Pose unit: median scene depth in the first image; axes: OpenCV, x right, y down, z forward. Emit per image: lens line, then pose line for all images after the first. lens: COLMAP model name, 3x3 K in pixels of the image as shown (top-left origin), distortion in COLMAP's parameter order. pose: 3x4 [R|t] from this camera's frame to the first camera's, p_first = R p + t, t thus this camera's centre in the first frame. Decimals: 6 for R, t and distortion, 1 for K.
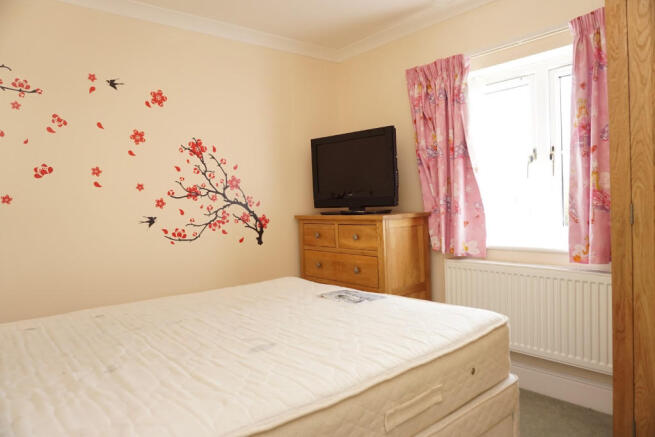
lens RADIAL K [[436.3, 0, 327.5], [0, 436.3, 218.5], [0, 0, 1]] dist [-0.057126, 0.041771]
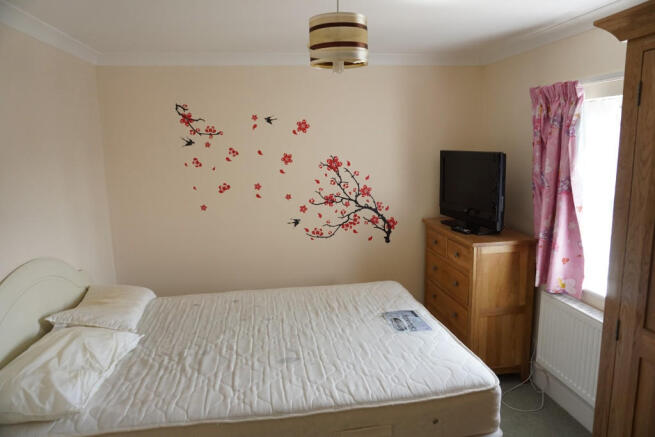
lens RADIAL K [[436.3, 0, 327.5], [0, 436.3, 218.5], [0, 0, 1]] dist [-0.057126, 0.041771]
pose [[0.853496, 0.109852, -0.509389, 0.331662], [-0.028713, 0.985956, 0.164517, -0.214734], [0.520308, -0.125789, 0.844664, -0.068105]]
